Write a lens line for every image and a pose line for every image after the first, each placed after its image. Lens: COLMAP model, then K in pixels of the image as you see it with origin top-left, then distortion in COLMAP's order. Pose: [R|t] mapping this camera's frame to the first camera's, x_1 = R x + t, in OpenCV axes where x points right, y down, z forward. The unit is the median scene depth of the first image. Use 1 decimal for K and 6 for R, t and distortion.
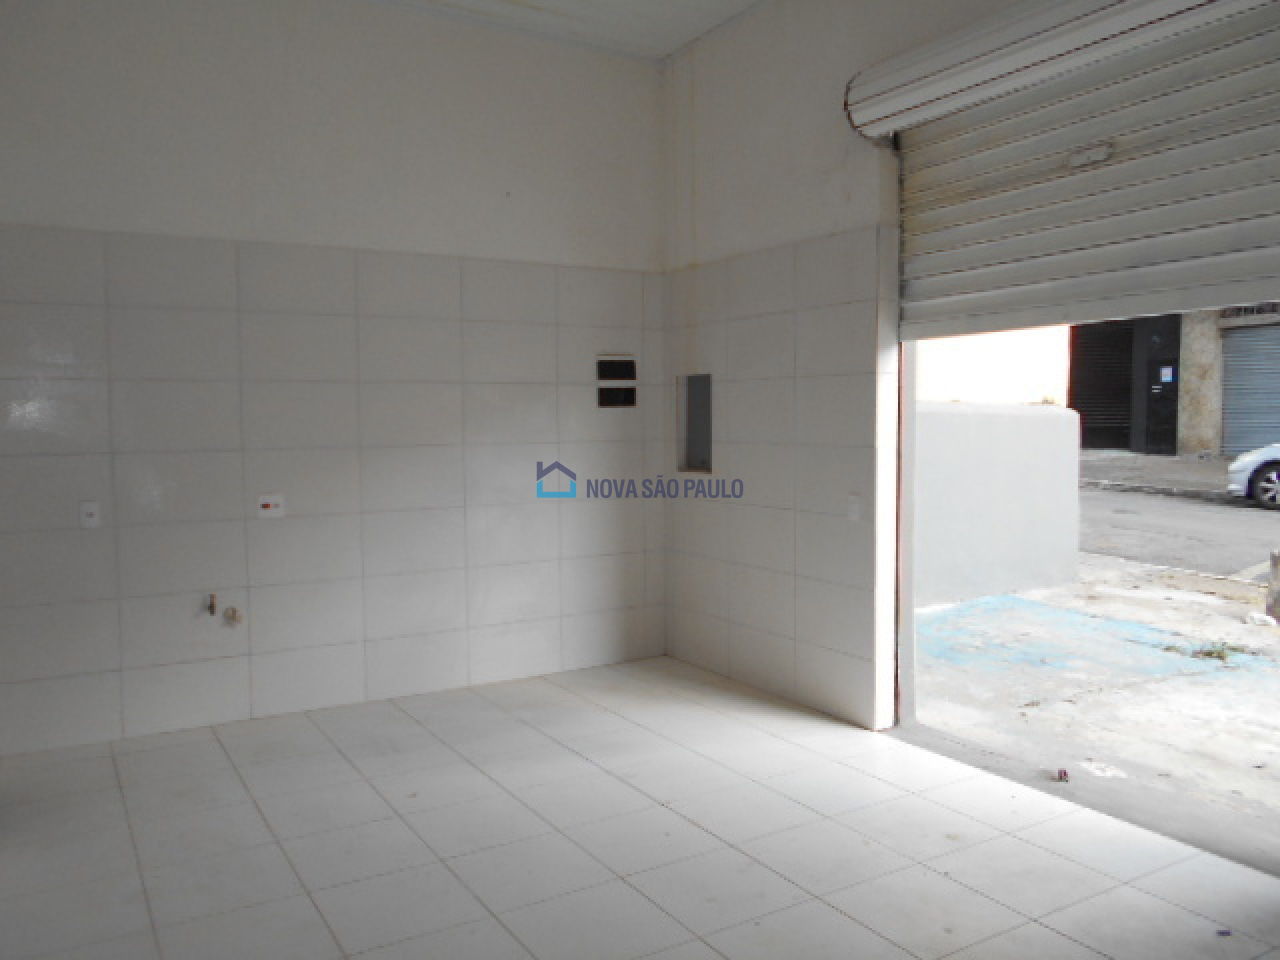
lens RADIAL K [[965.7, 0, 638.1], [0, 965.7, 476.4], [0, 0, 1]] dist [0.001960, 0.030918]
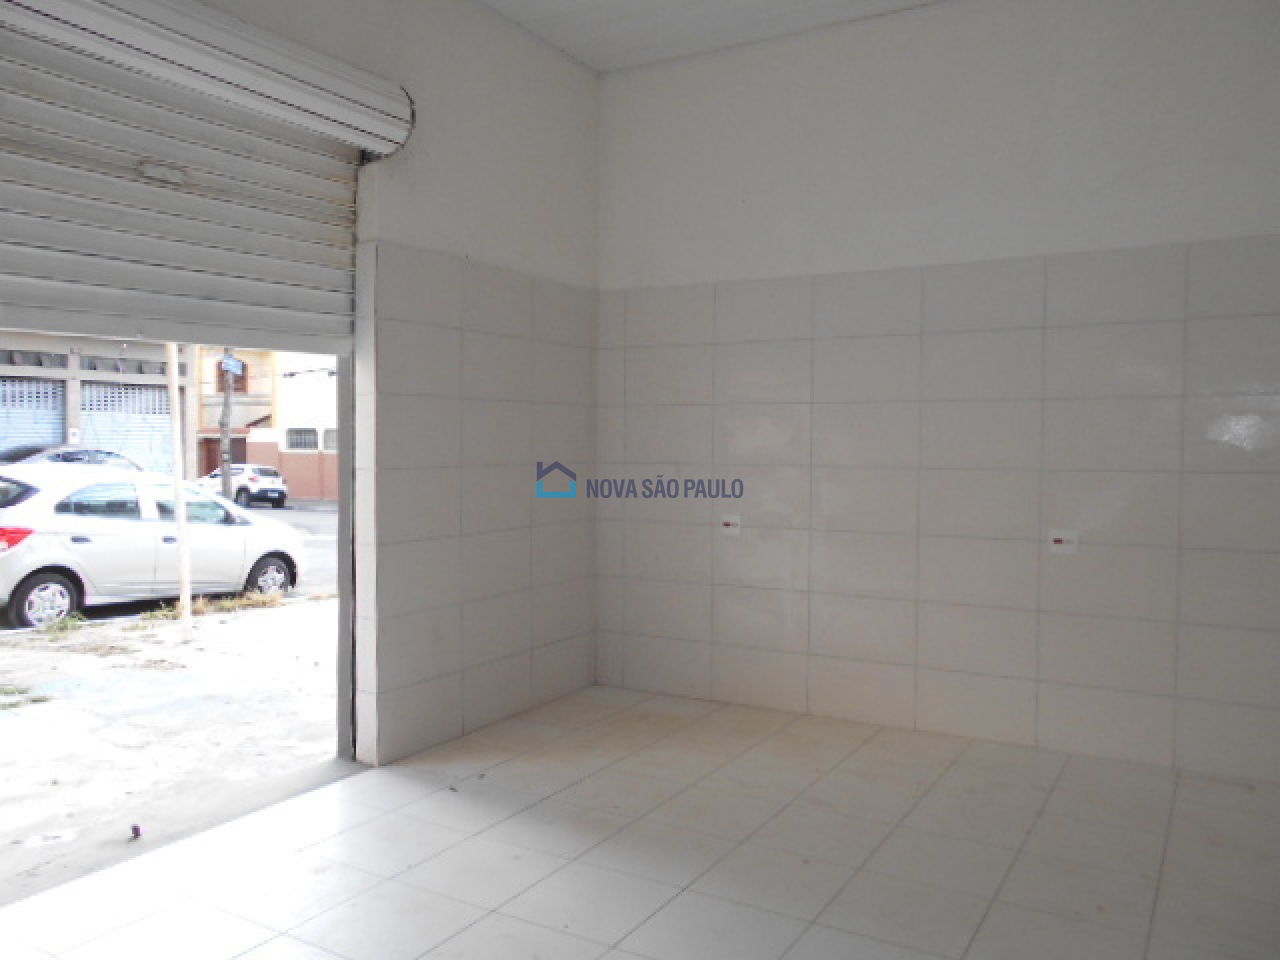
lens RADIAL K [[965.7, 0, 642.0], [0, 965.7, 482.5], [0, 0, 1]] dist [0.001960, 0.030918]
pose [[-0.435092, -0.022691, 0.900100, -0.520714], [0.064781, 0.996303, 0.056430, -0.035300], [-0.898053, 0.082861, -0.432013, 0.833380]]
